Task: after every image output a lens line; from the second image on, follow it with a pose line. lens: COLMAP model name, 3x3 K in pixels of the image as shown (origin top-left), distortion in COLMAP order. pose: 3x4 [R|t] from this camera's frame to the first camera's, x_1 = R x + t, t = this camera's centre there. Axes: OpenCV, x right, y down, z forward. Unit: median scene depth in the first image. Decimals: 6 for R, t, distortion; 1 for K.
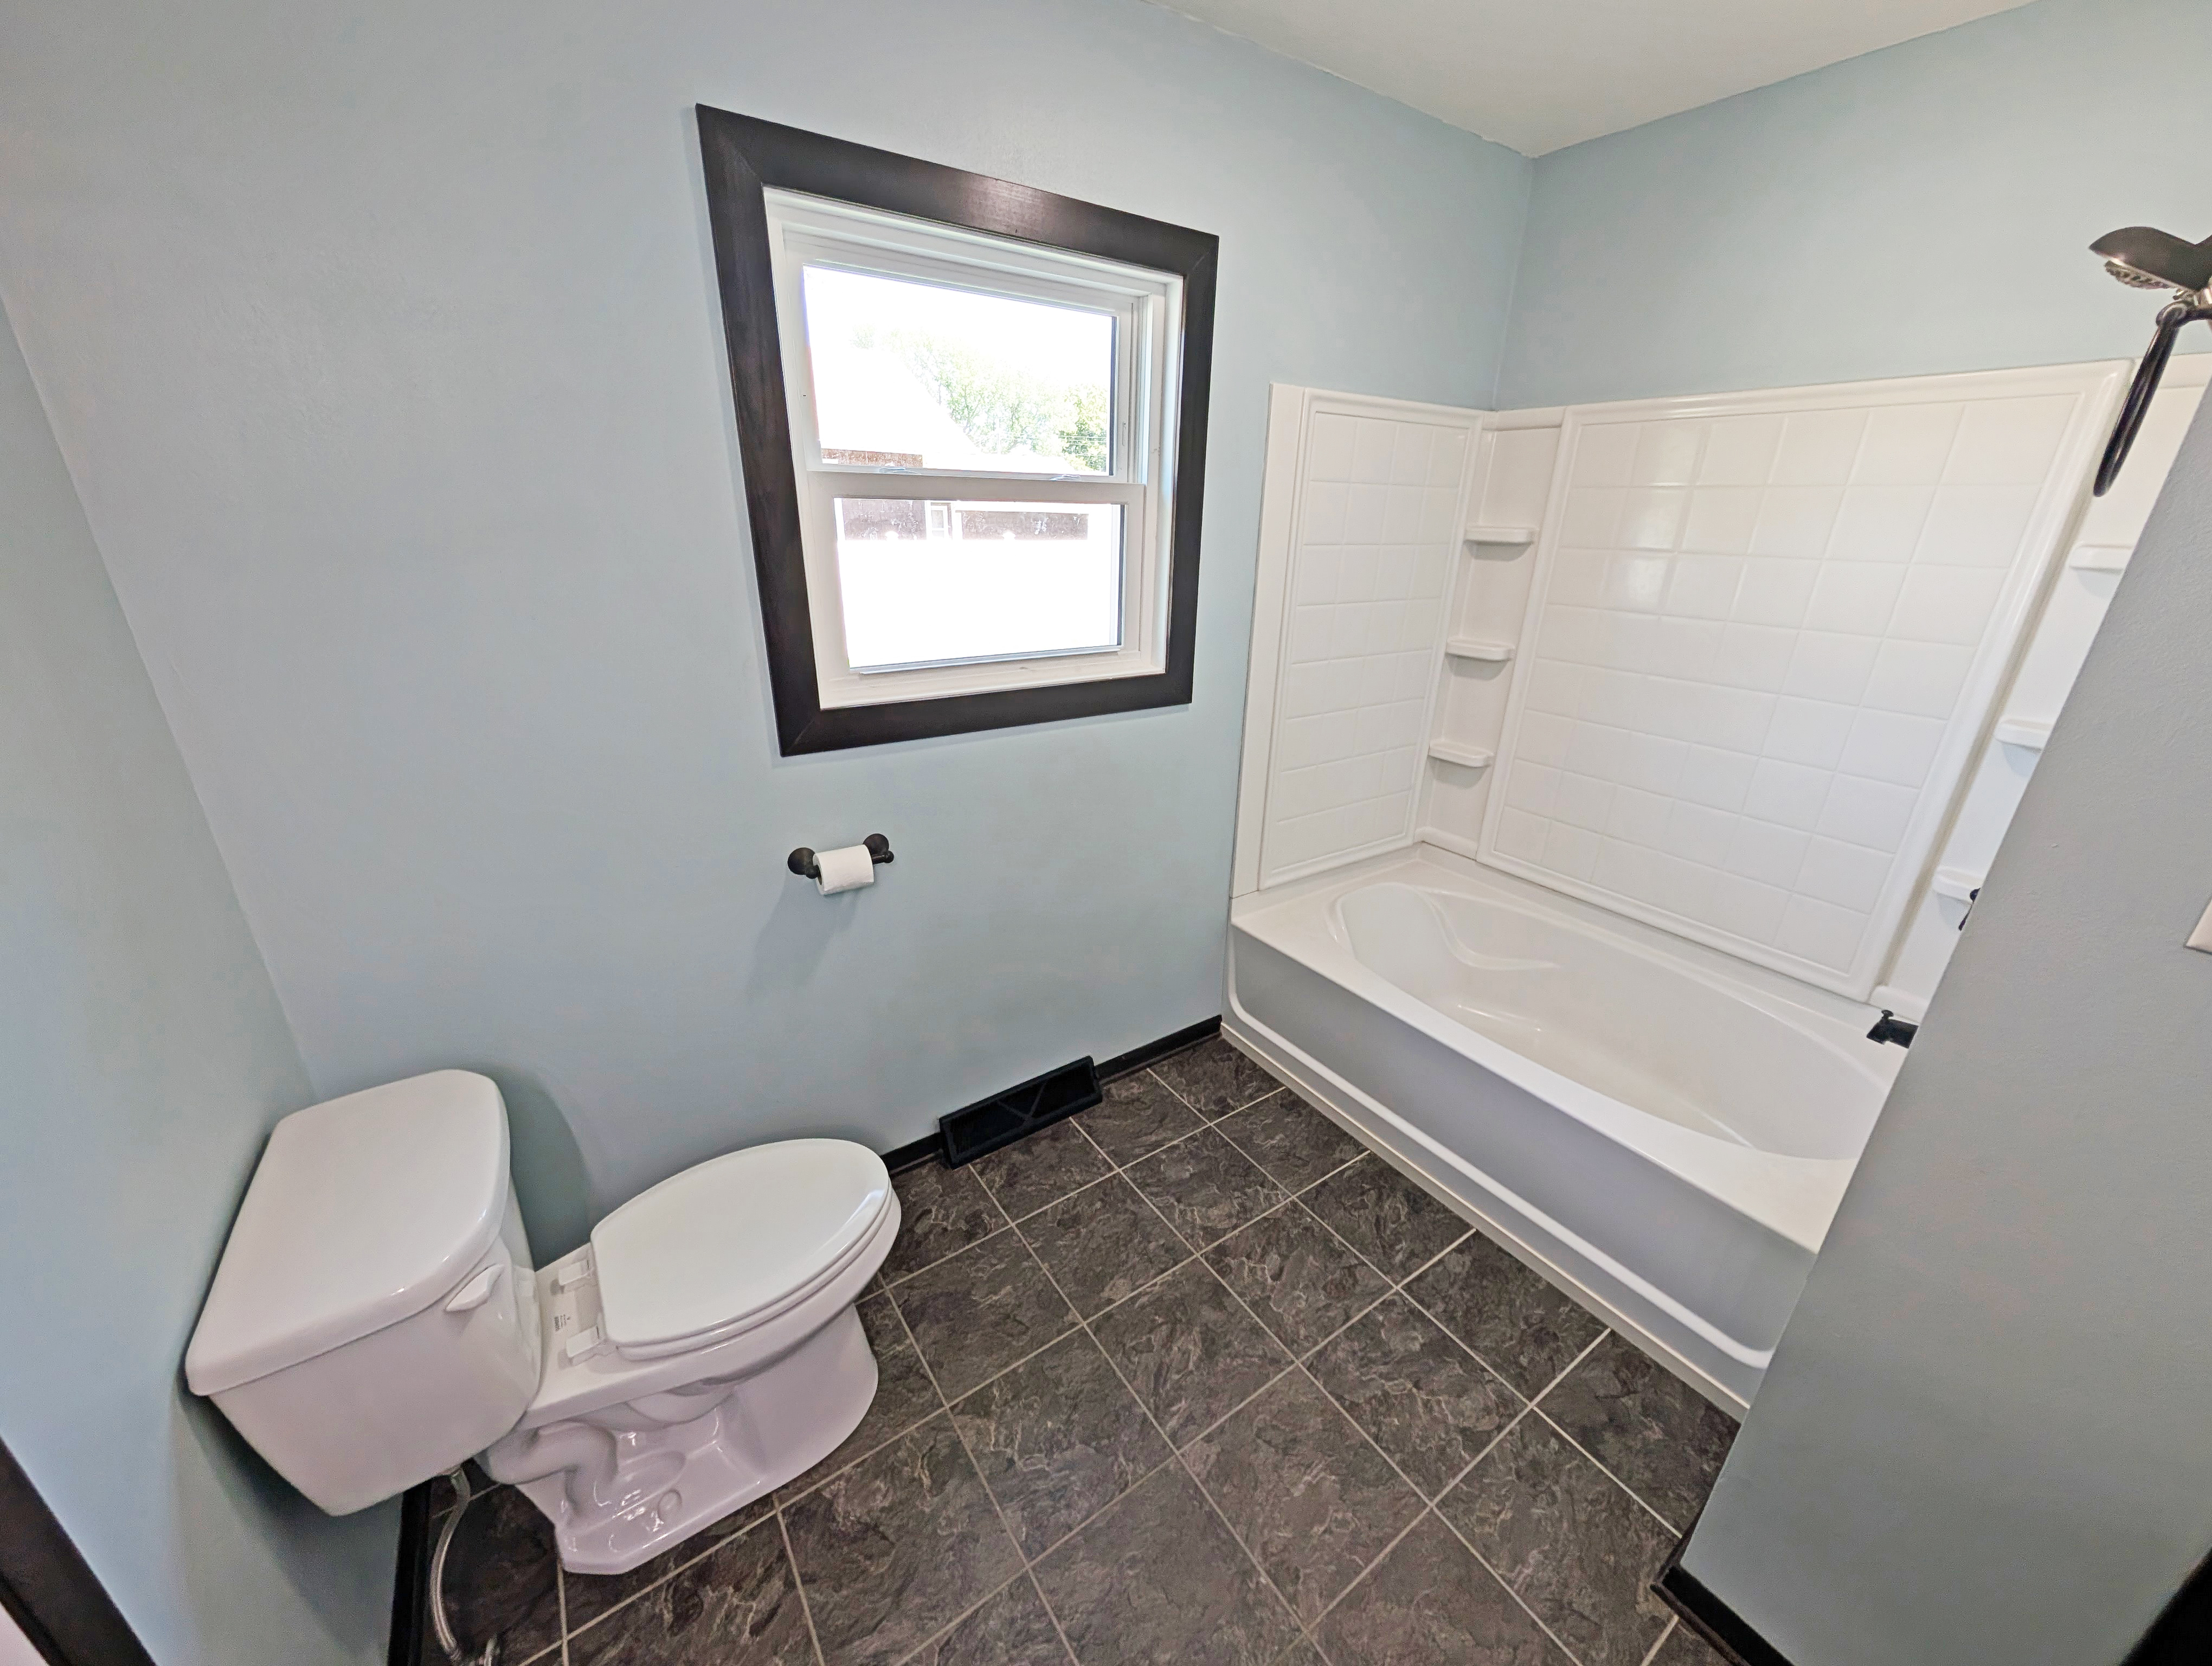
lens RADIAL K [[836.2, 0, 1105.0], [0, 836.2, 839.9], [0, 0, 1]] dist [0.001358, -0.000253]
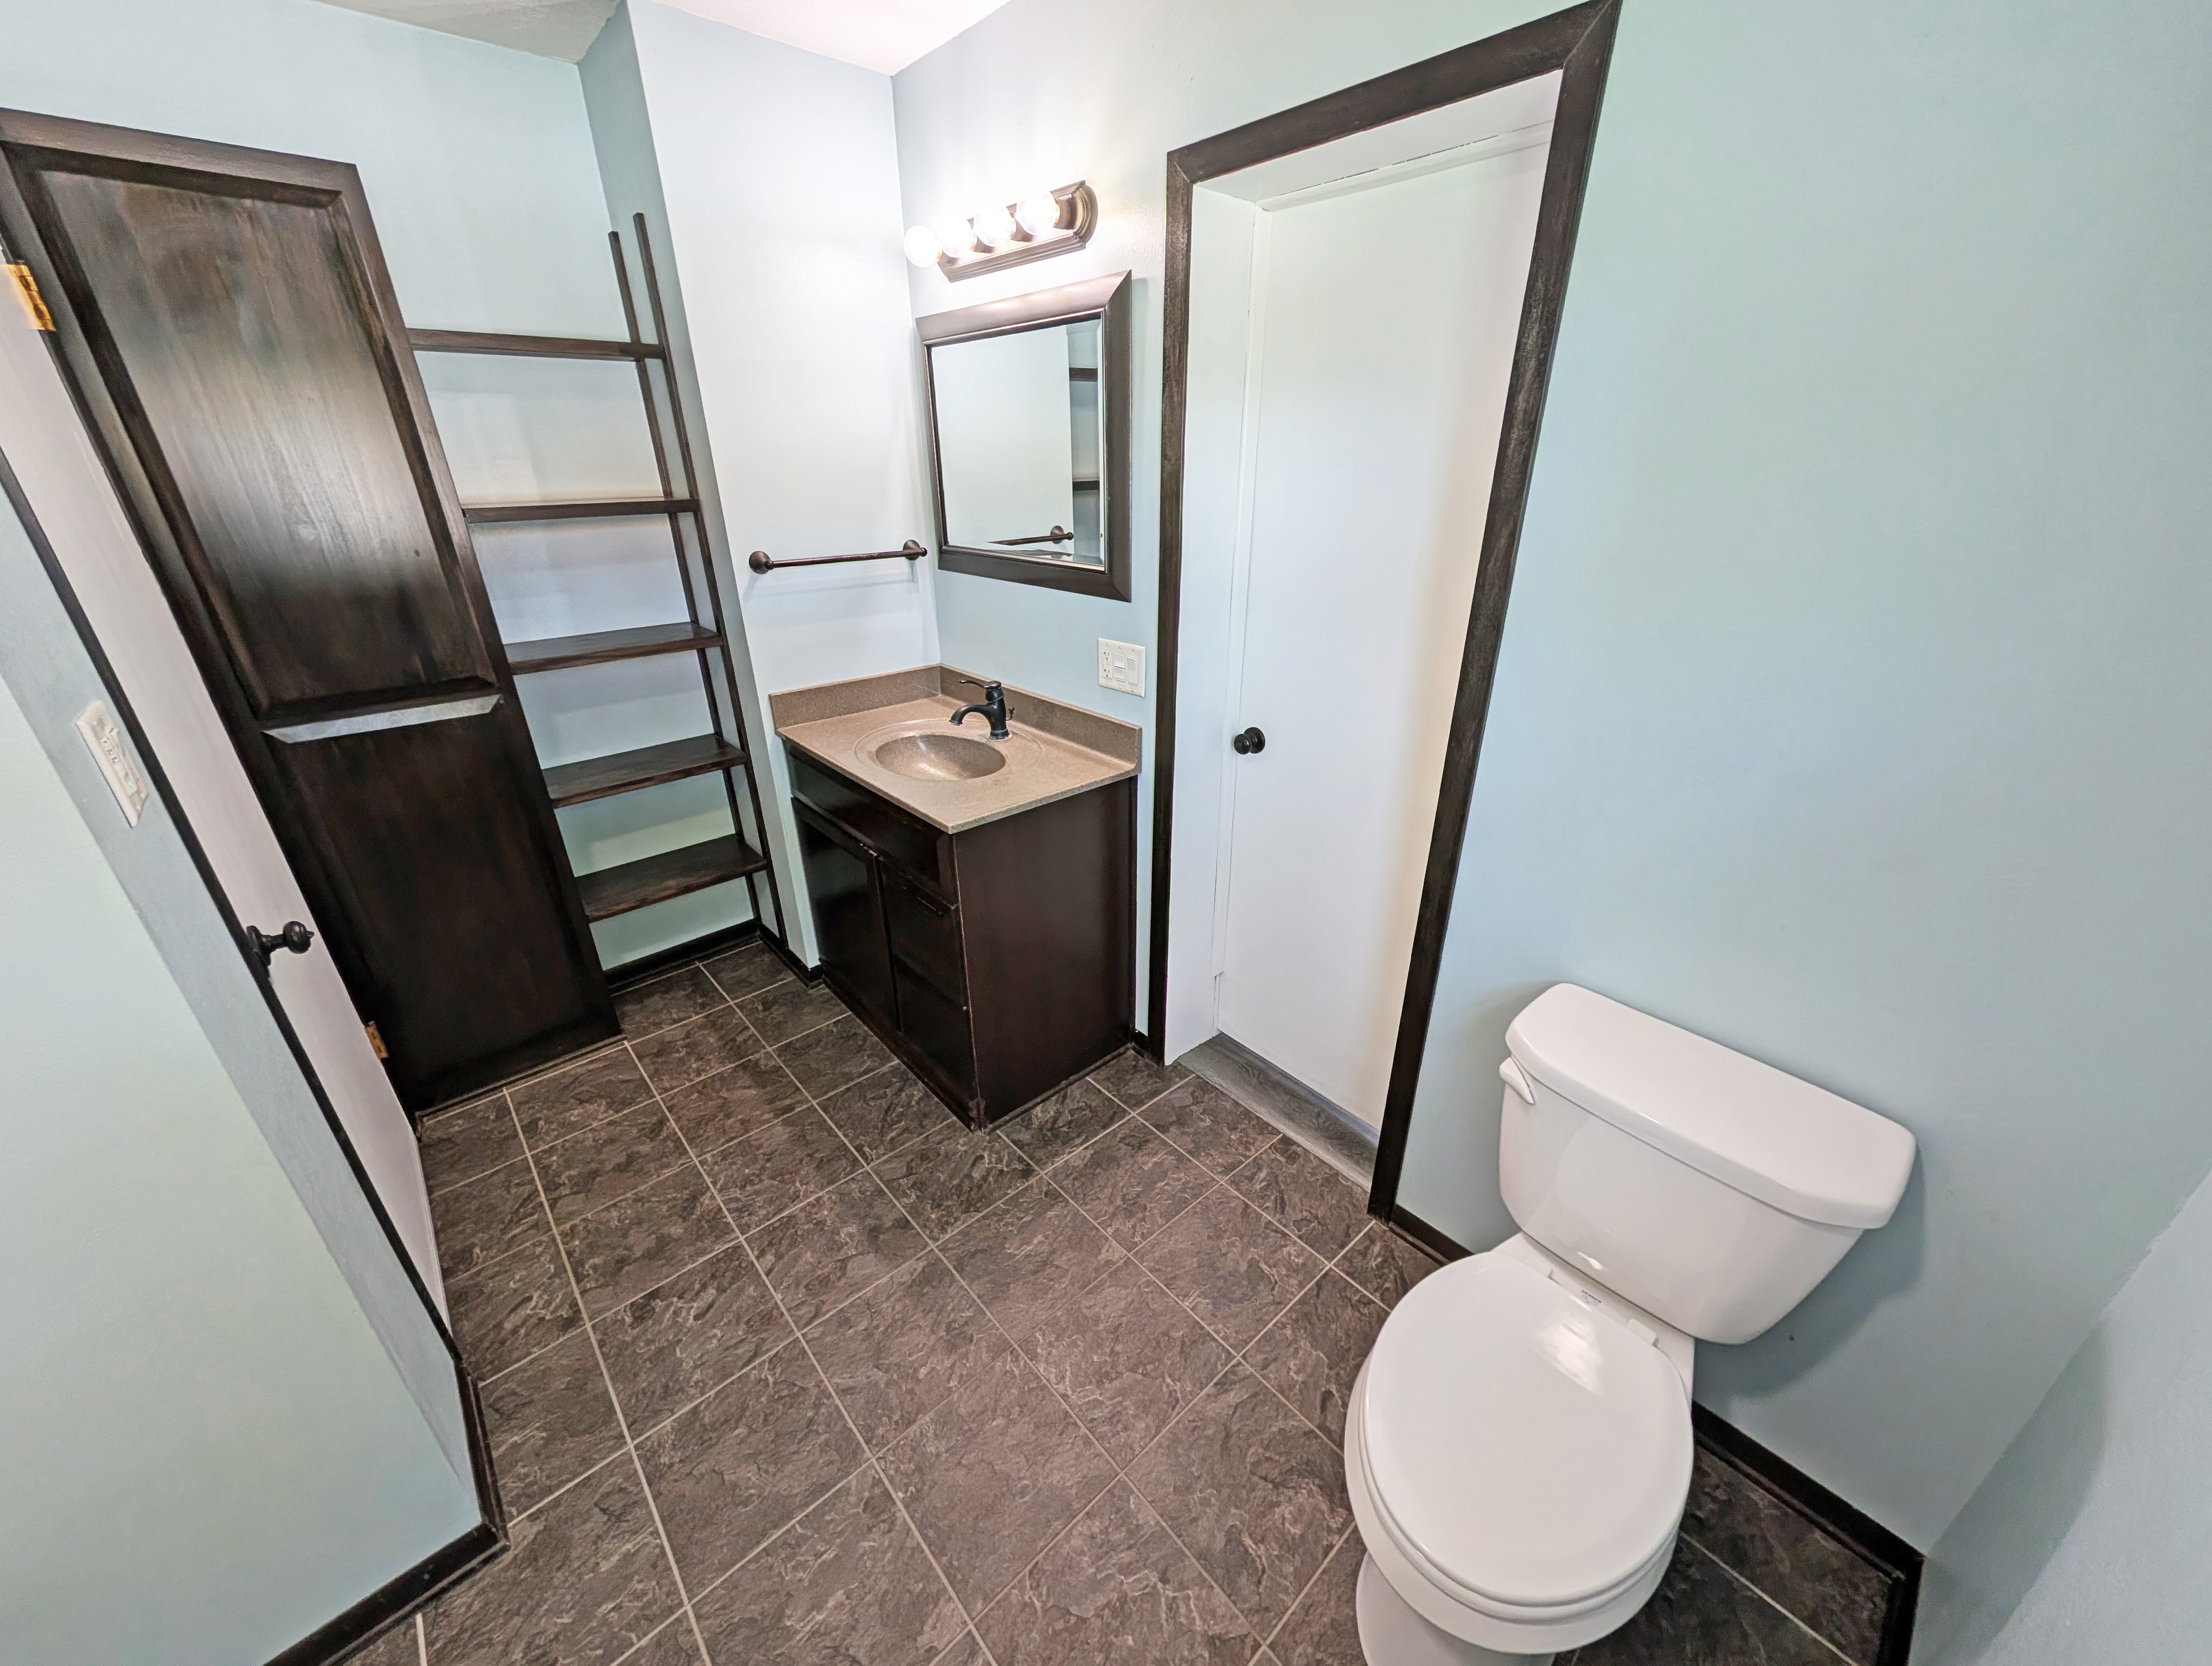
lens RADIAL K [[836.2, 0, 1105.0], [0, 836.2, 839.9], [0, 0, 1]] dist [0.001358, -0.000253]
pose [[-0.991522, 0.042657, -0.122740, 0.021052], [-0.058616, 0.696182, 0.715468, -0.374977], [0.115969, 0.716596, -0.687780, 0.931470]]
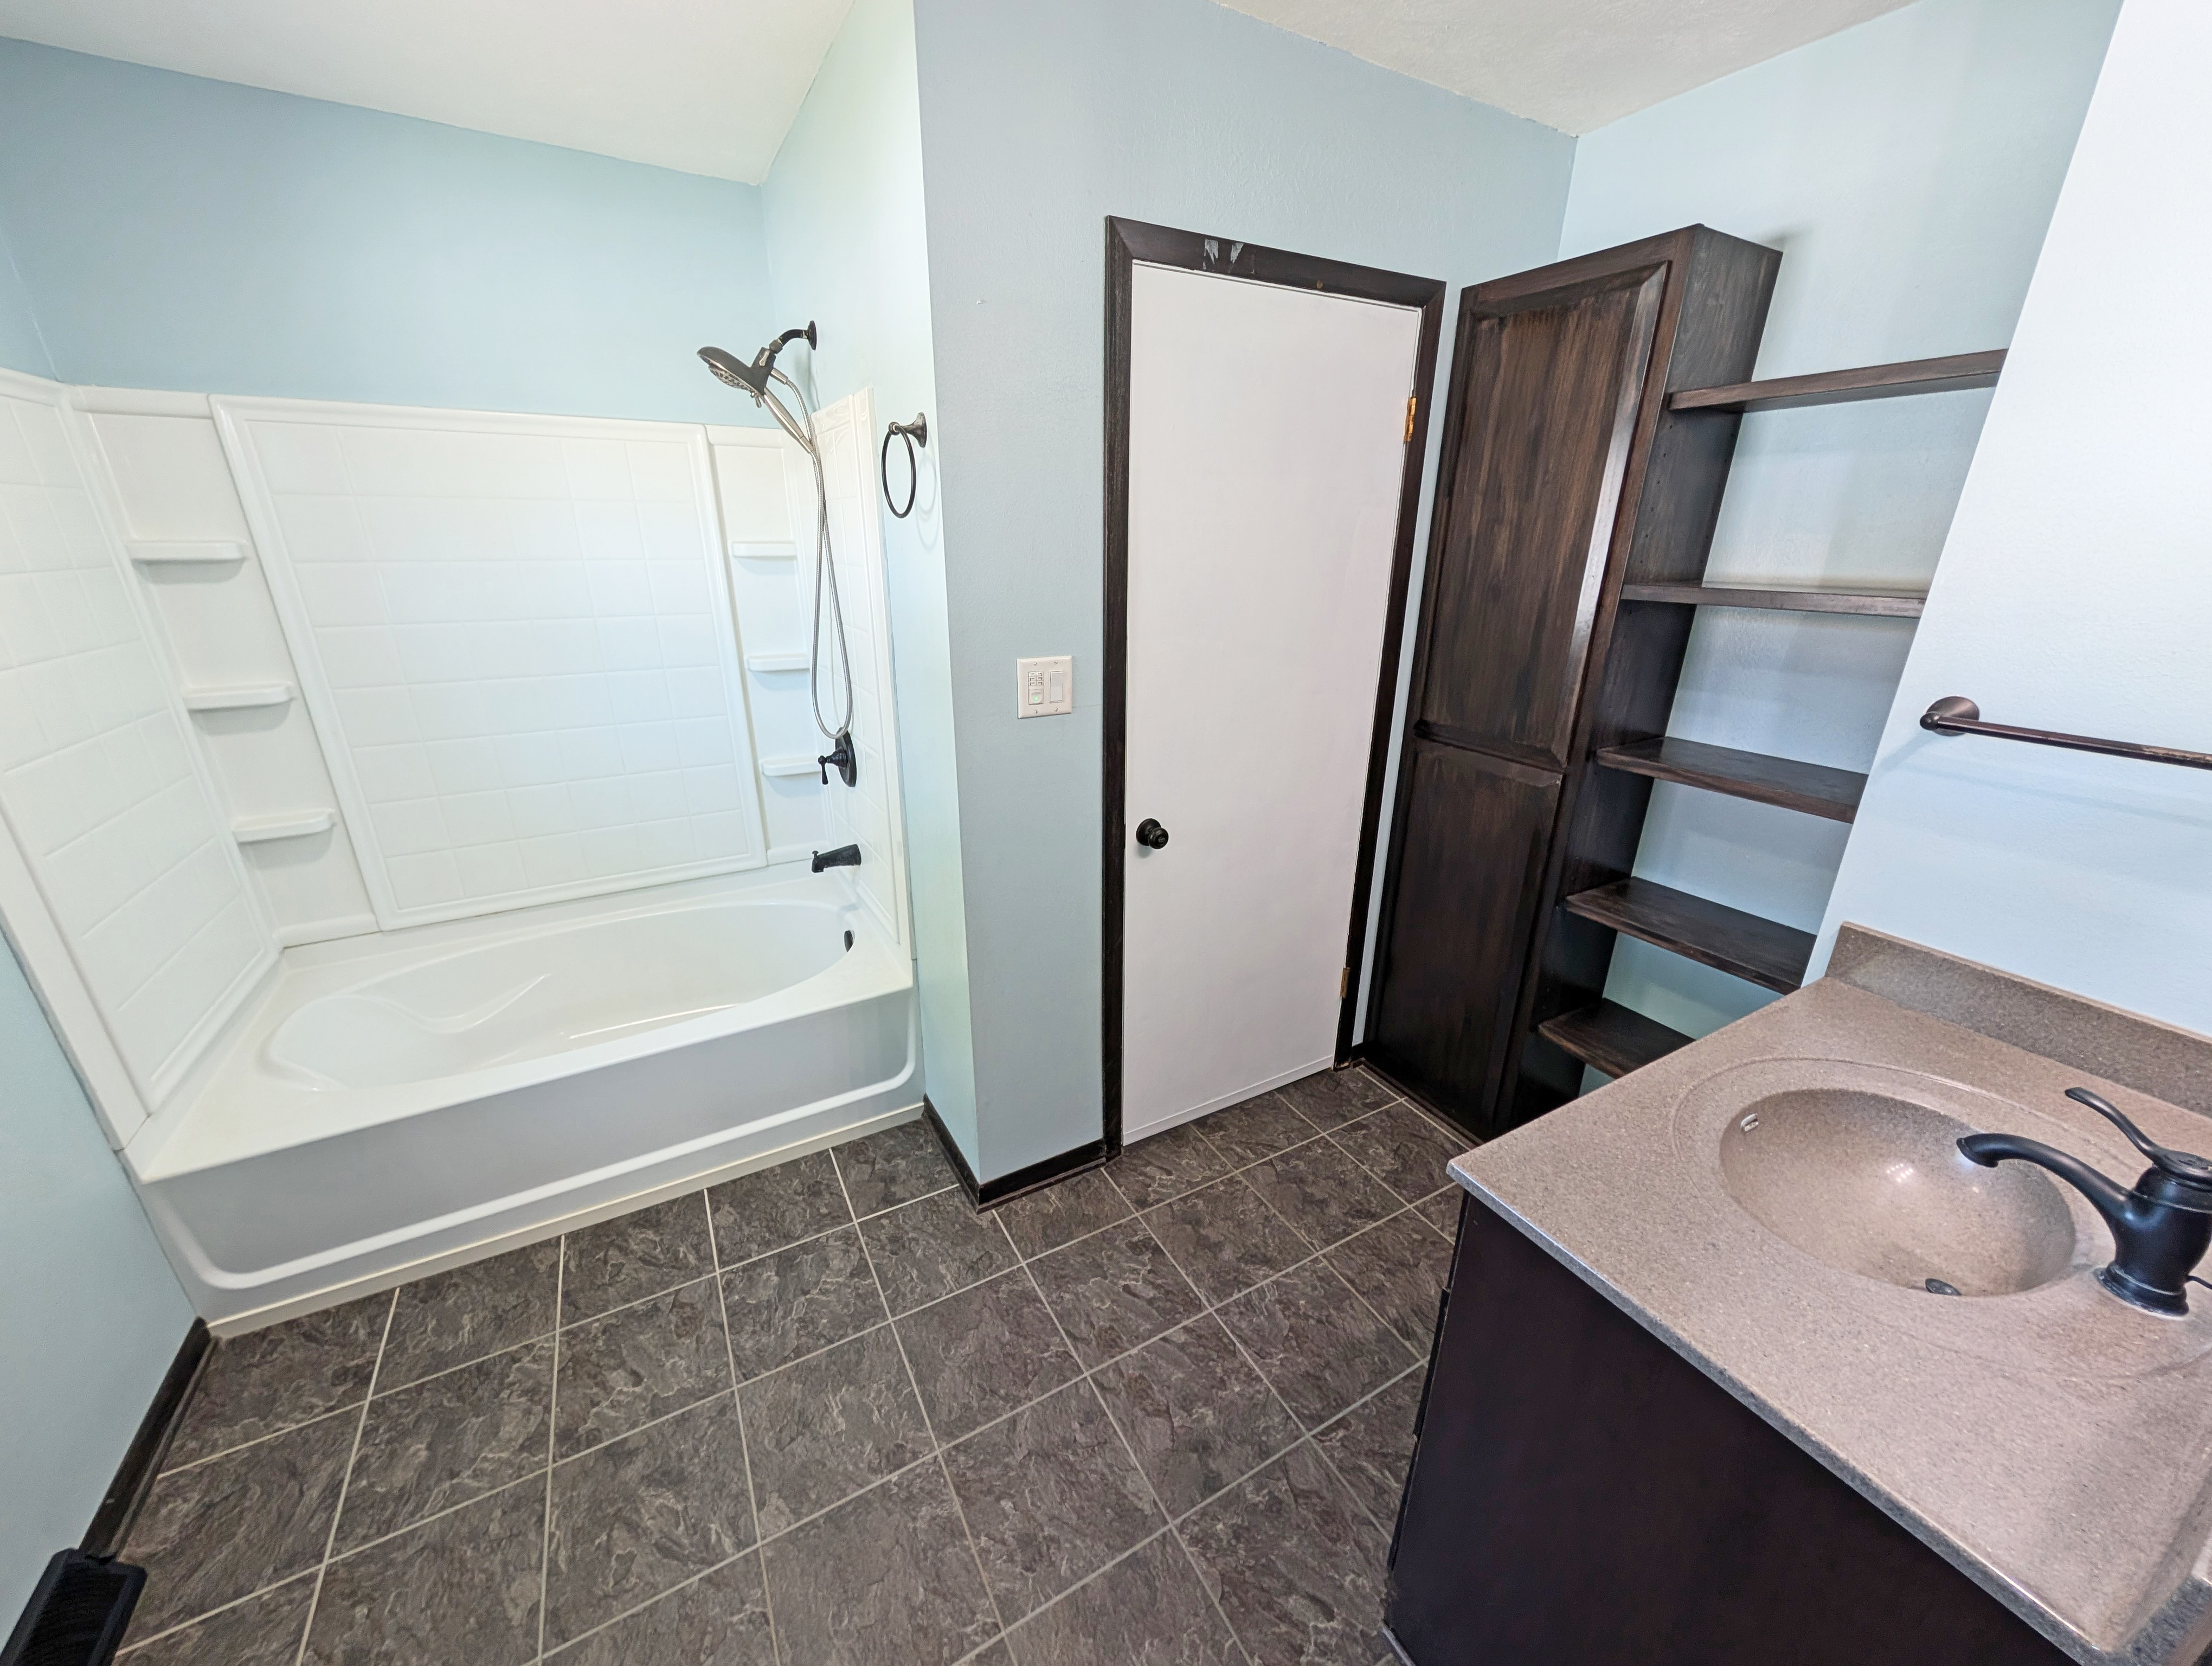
lens RADIAL K [[836.2, 0, 1105.0], [0, 836.2, 839.9], [0, 0, 1]] dist [0.001358, -0.000253]
pose [[0.088137, -0.360666, 0.928521, -0.414881], [0.360928, 0.880369, 0.307702, -0.089556], [-0.928420, 0.308010, 0.207767, 0.193360]]
